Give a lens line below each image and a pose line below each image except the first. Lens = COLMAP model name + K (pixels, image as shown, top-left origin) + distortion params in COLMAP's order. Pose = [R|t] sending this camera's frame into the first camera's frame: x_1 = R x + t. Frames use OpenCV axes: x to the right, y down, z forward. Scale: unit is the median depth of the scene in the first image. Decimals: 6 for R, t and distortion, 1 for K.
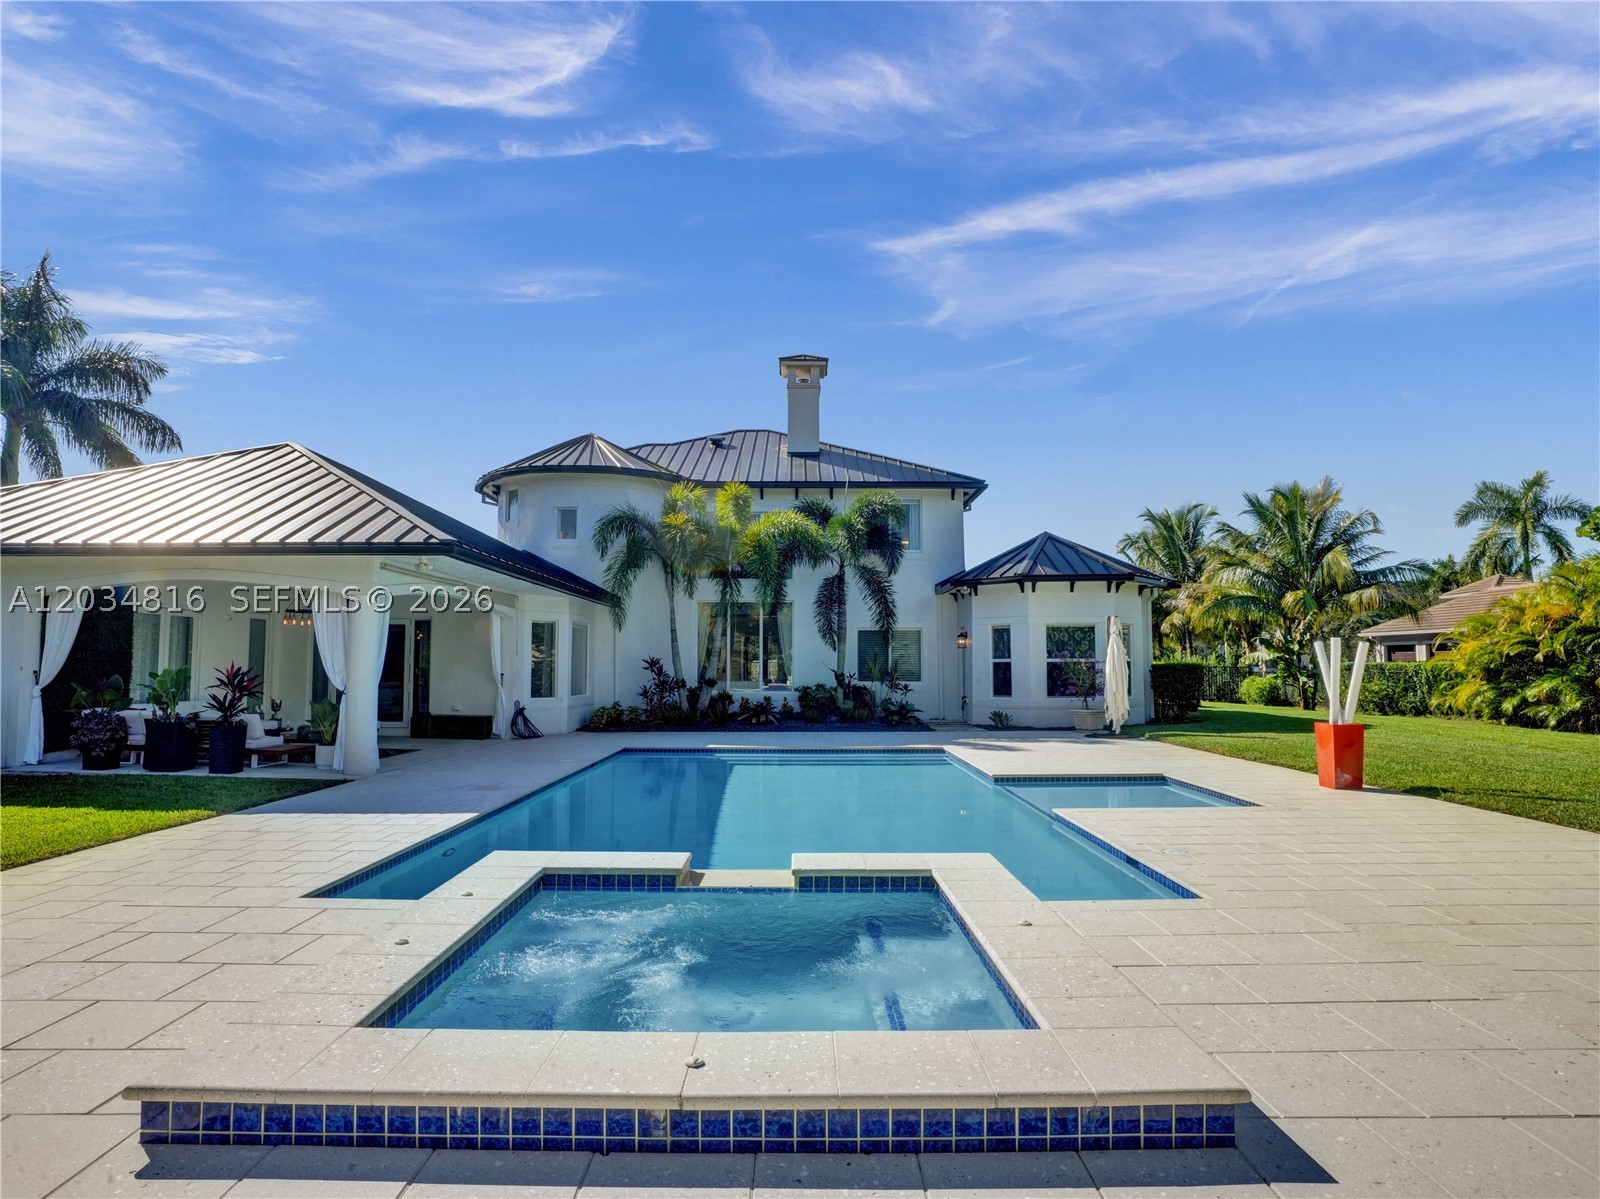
lens RADIAL K [[889.5, 0, 792.4], [0, 889.5, 599.0], [0, 0, 1]] dist [-0.082297, 0.047209]
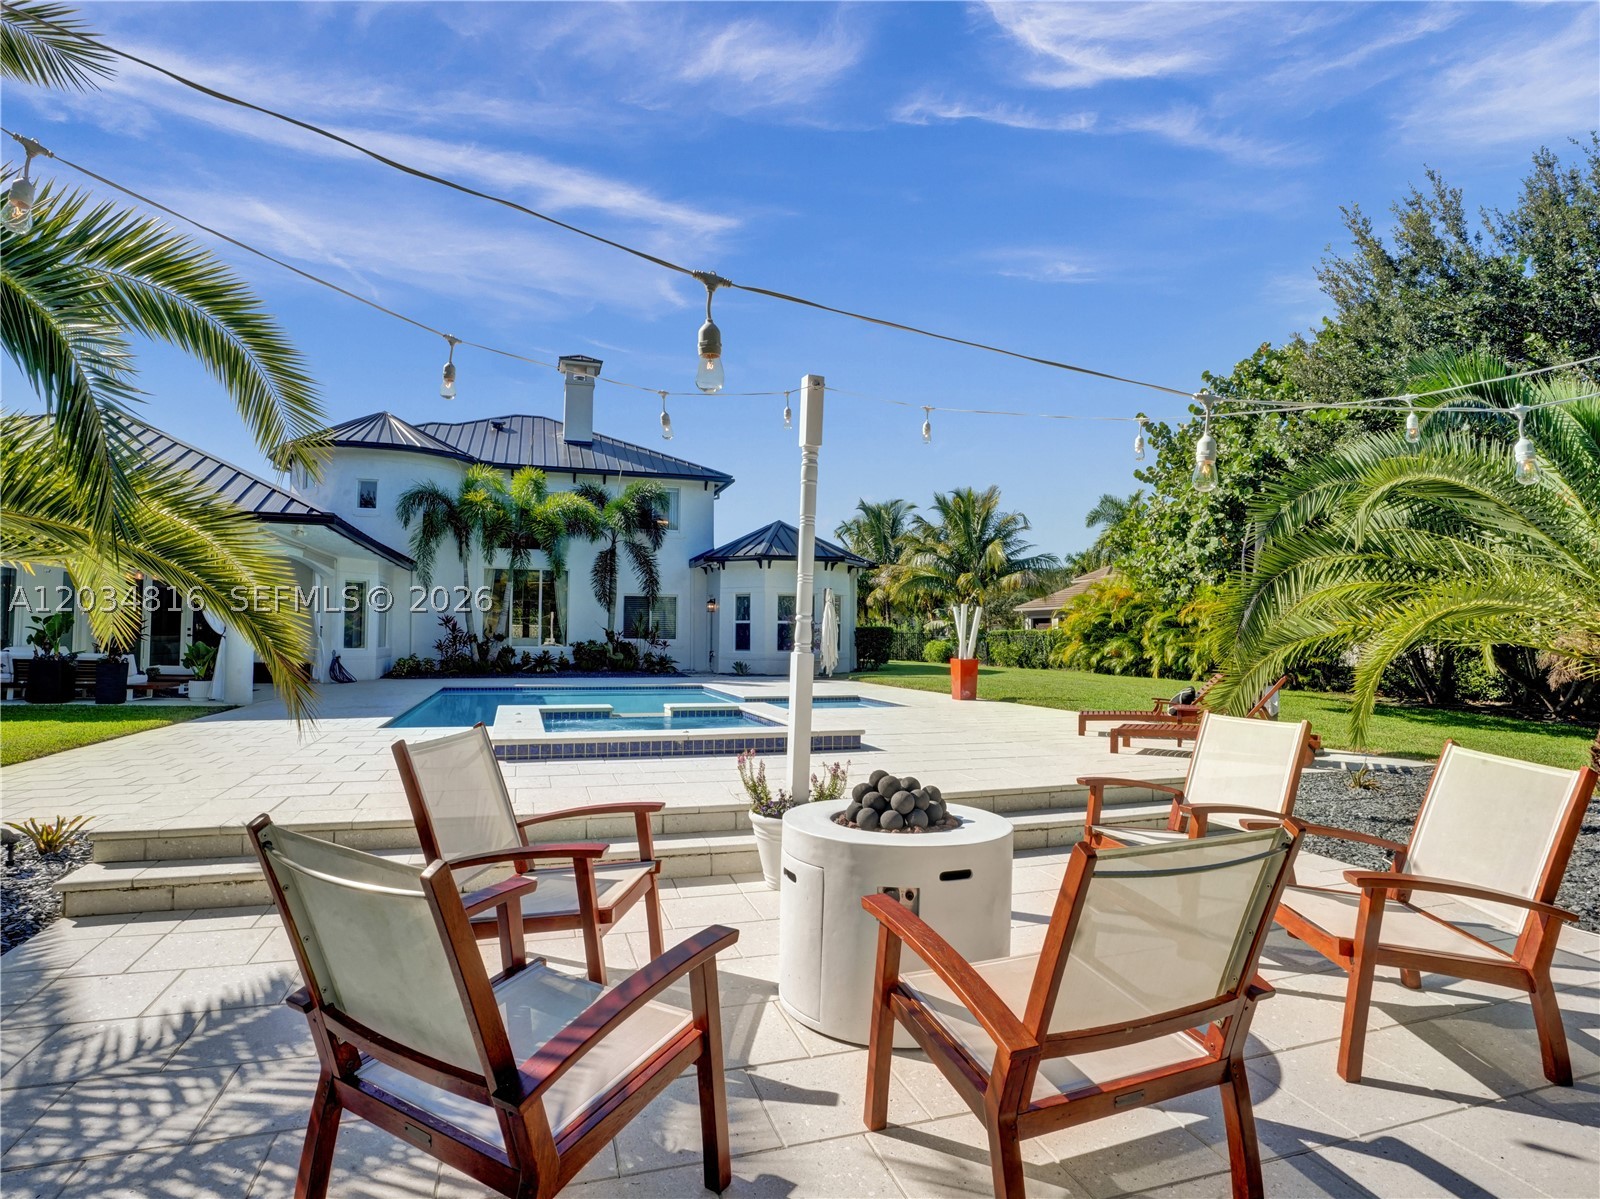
lens RADIAL K [[868.0, 0, 795.1], [0, 868.0, 594.6], [0, 0, 1]] dist [-0.060670, 0.000856]
pose [[0.951905, 0.021953, 0.305606, -0.068596], [-0.030311, 0.999284, 0.022631, 0.000561], [-0.304890, -0.030805, 0.951889, -0.190257]]
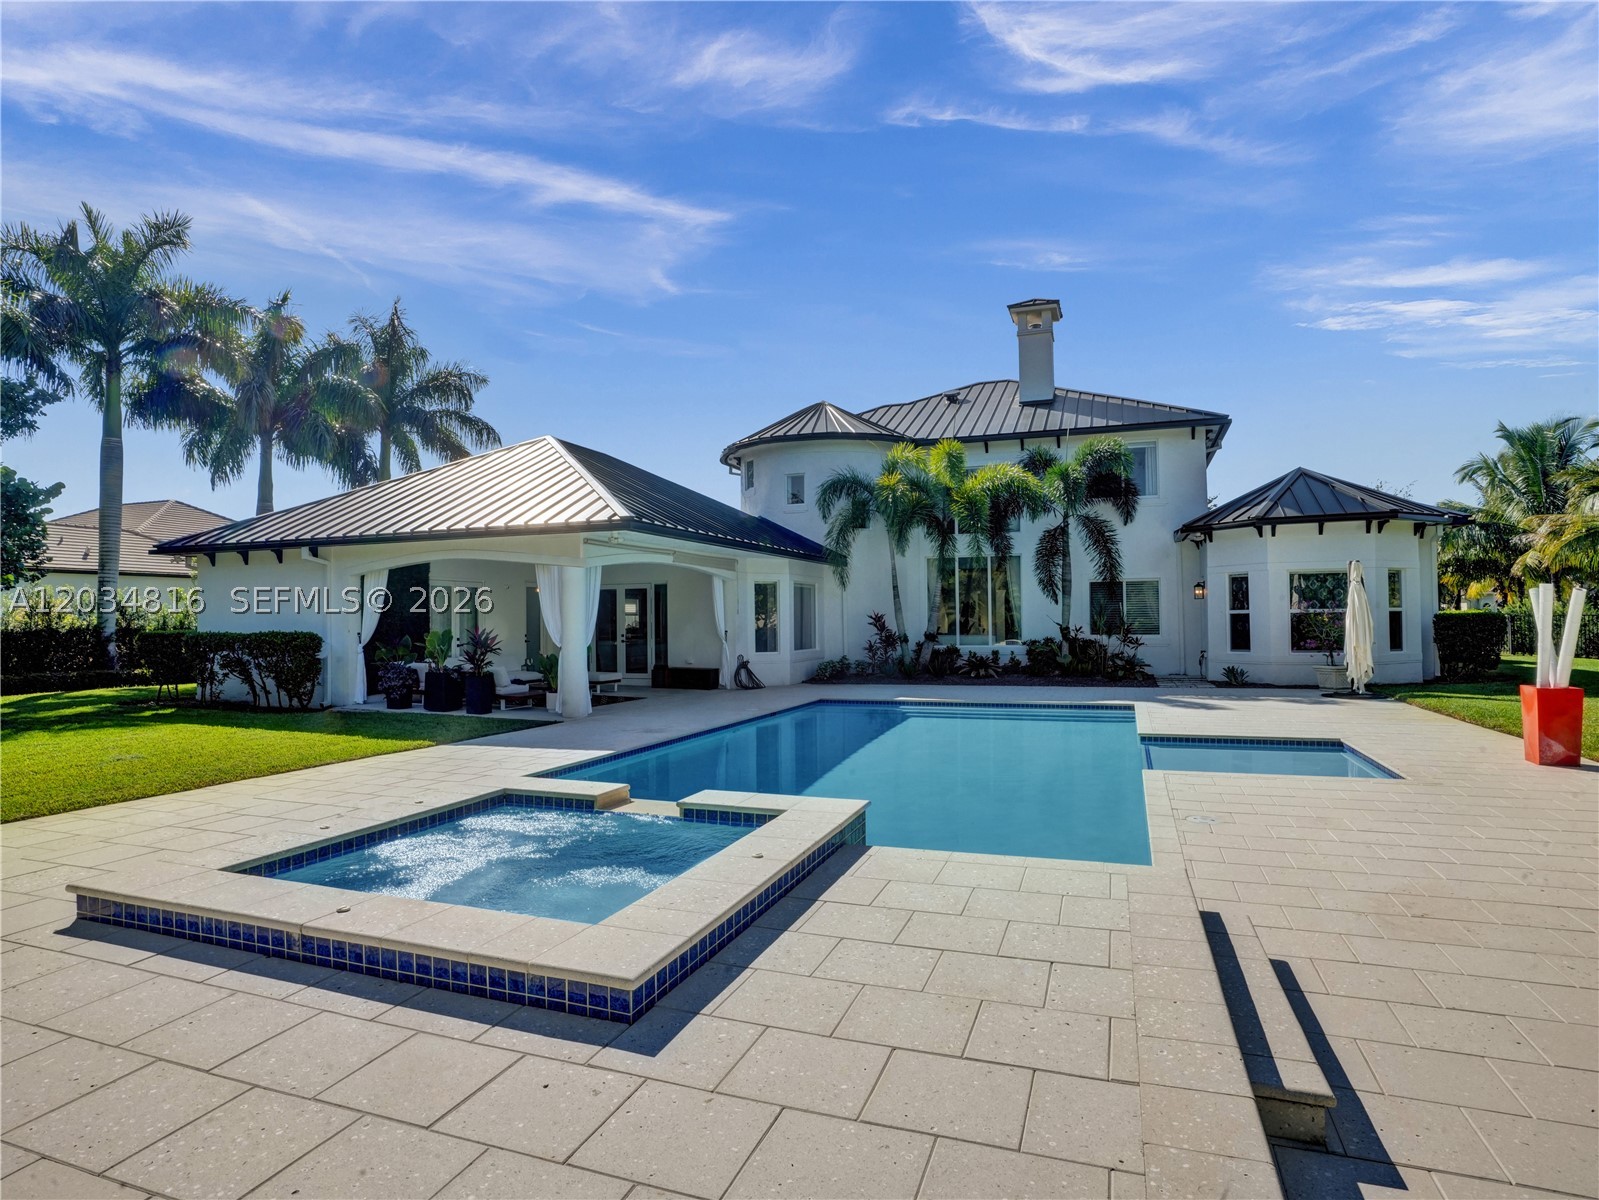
lens RADIAL K [[886.3, 0, 799.5], [0, 886.3, 600.0], [0, 0, 1]] dist [-0.079767, 0.045918]
pose [[0.937311, -0.018036, -0.348026, 0.119135], [0.036846, 0.998191, 0.047504, -0.002600], [0.346540, -0.057349, 0.936281, -0.006084]]
